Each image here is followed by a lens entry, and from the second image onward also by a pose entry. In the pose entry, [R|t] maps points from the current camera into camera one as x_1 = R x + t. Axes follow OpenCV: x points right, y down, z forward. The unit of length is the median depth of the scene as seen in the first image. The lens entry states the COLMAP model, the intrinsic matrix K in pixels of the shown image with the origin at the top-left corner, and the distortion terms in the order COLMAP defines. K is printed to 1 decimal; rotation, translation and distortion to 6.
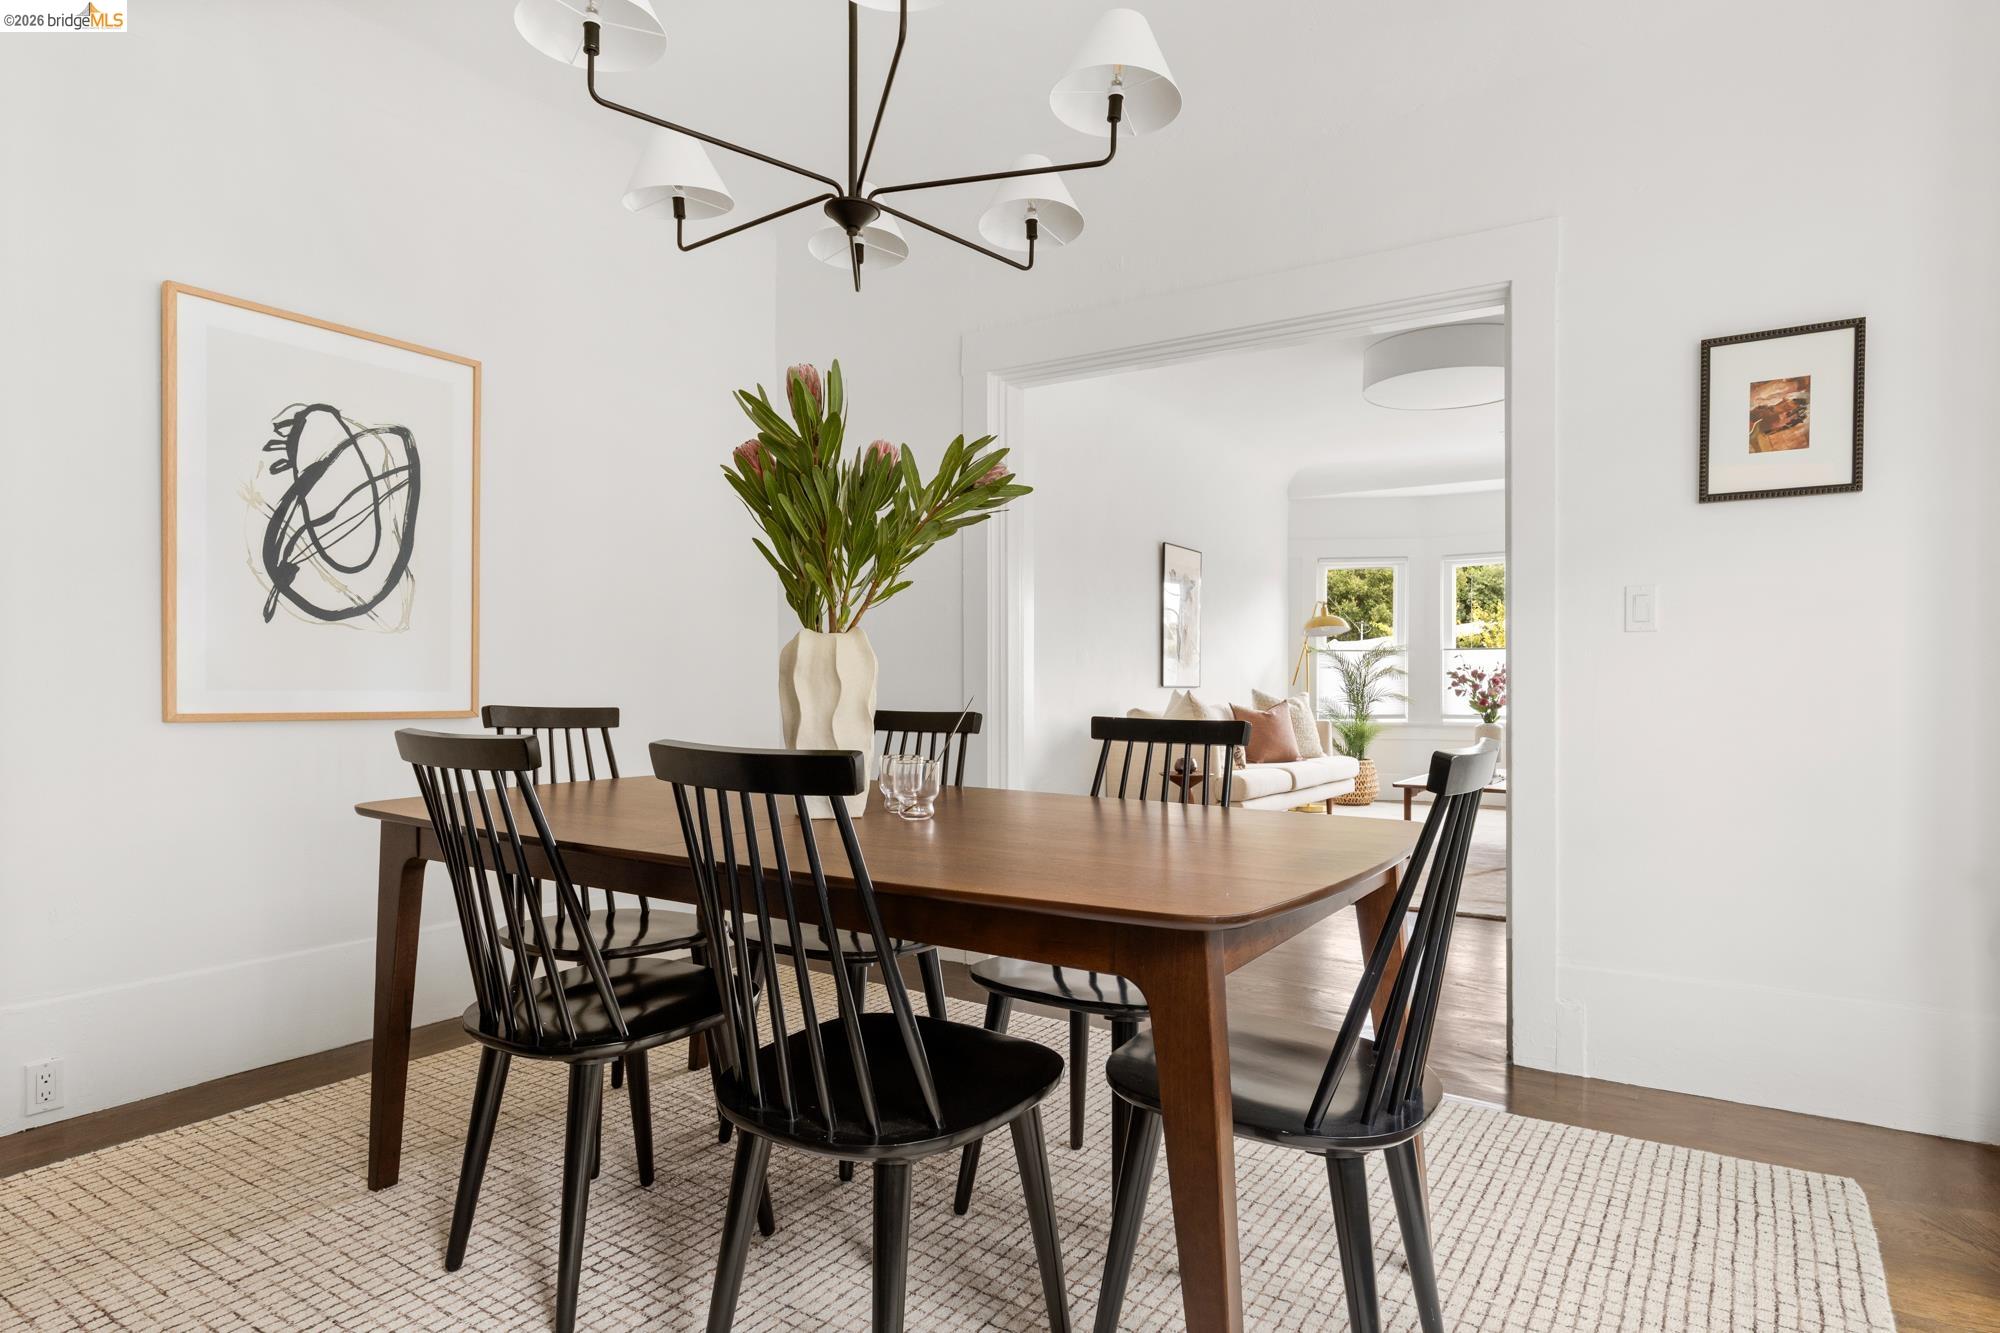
lens RADIAL K [[1134.9, 0, 999.9], [0, 1134.9, 668.3], [0, 0, 1]] dist [0.012949, 0.001638]
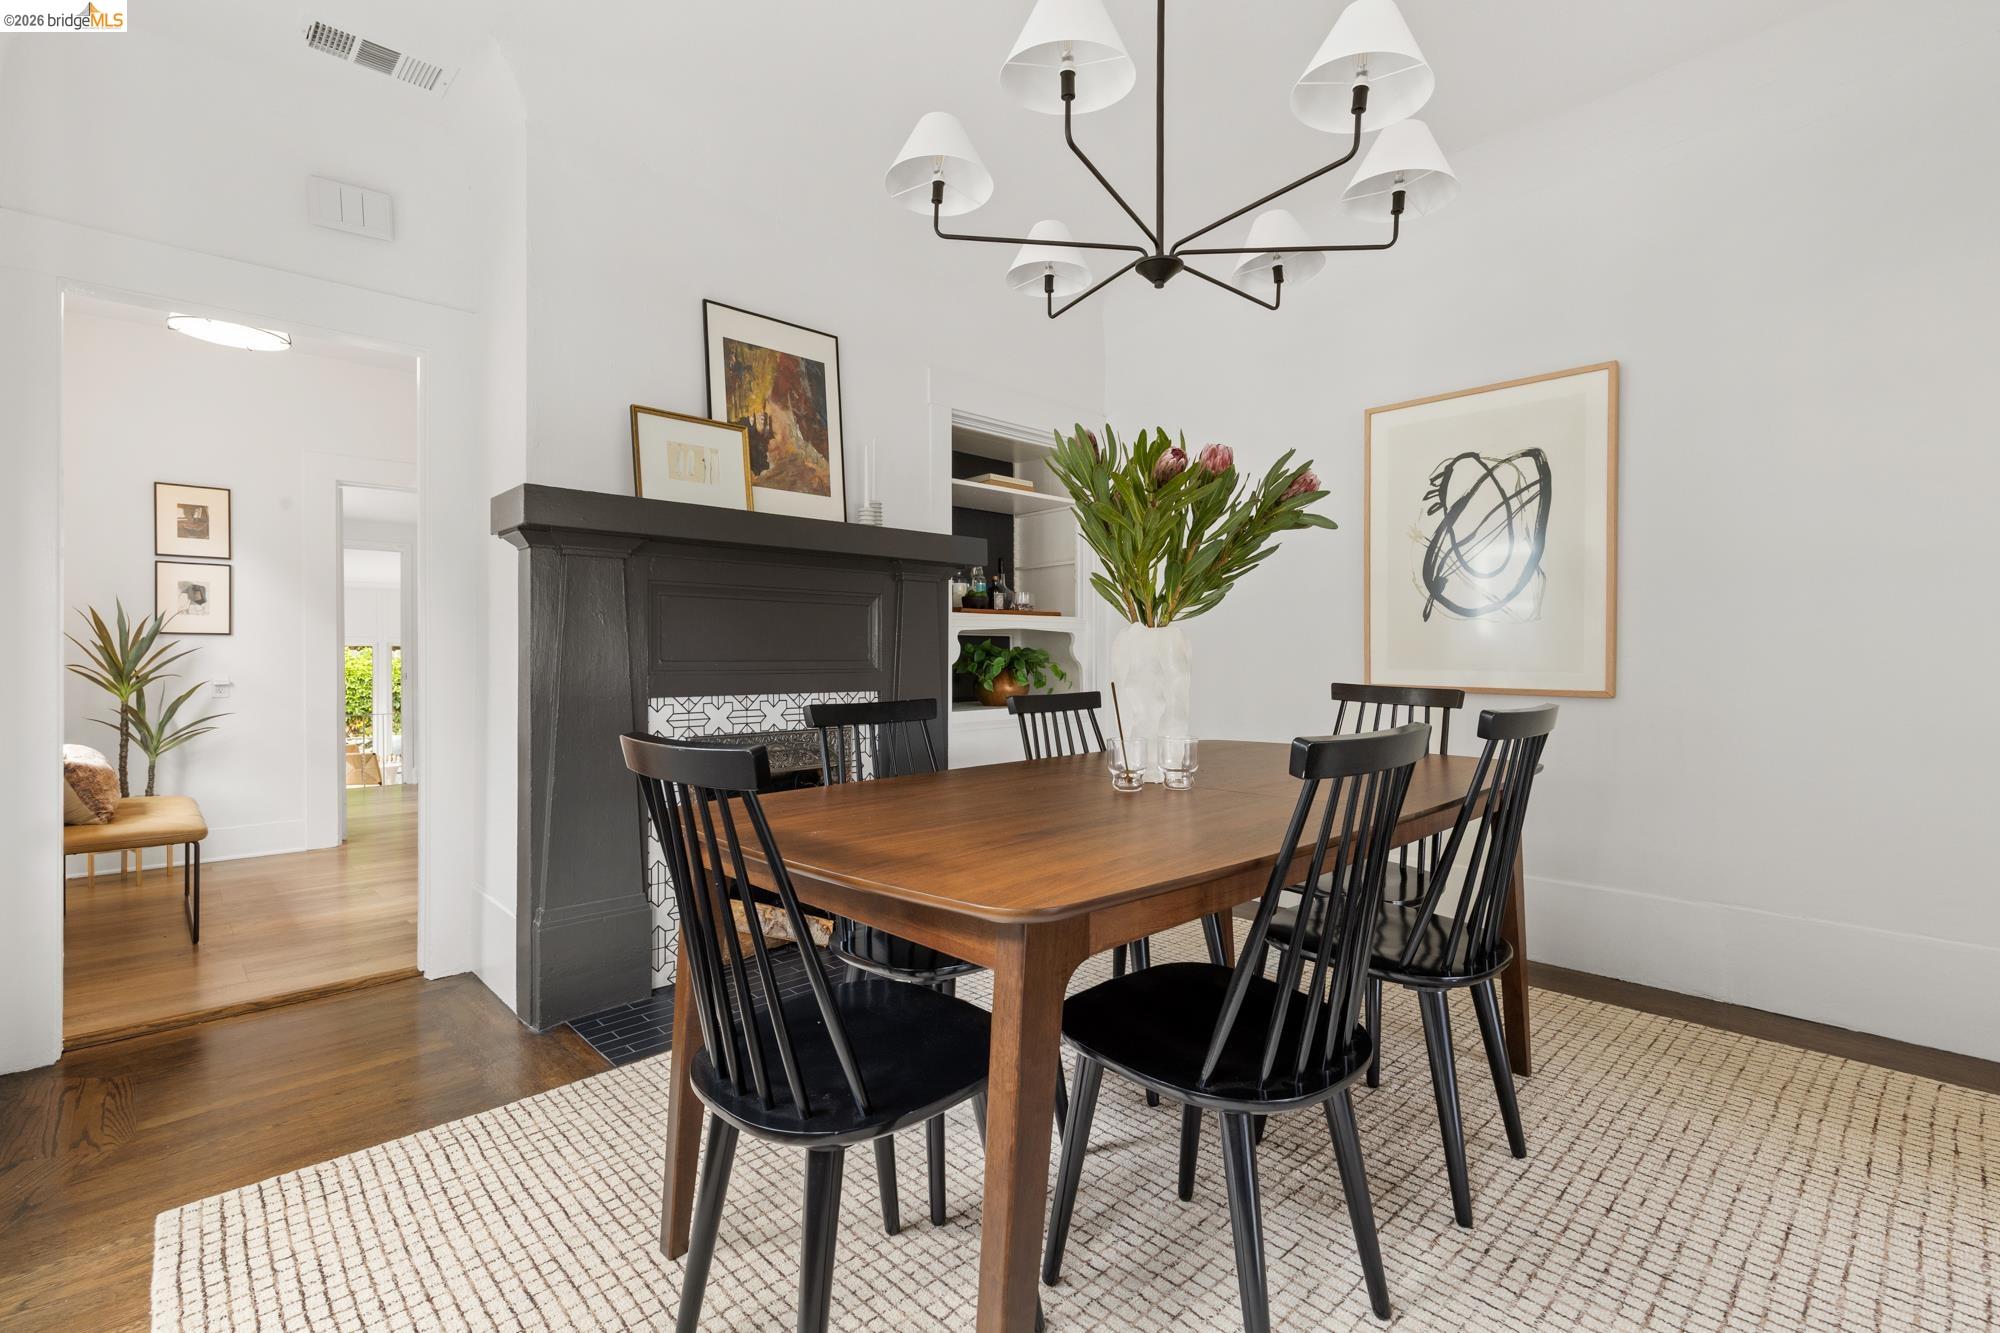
lens RADIAL K [[905.0, 0, 990.5], [0, 905.0, 671.6], [0, 0, 1]] dist [0.003762, -0.000599]
pose [[-0.227721, -0.005266, -0.973712, 0.541329], [-0.003324, 0.999984, -0.004631, 0.027269], [0.973721, 0.002182, -0.227735, 0.693071]]
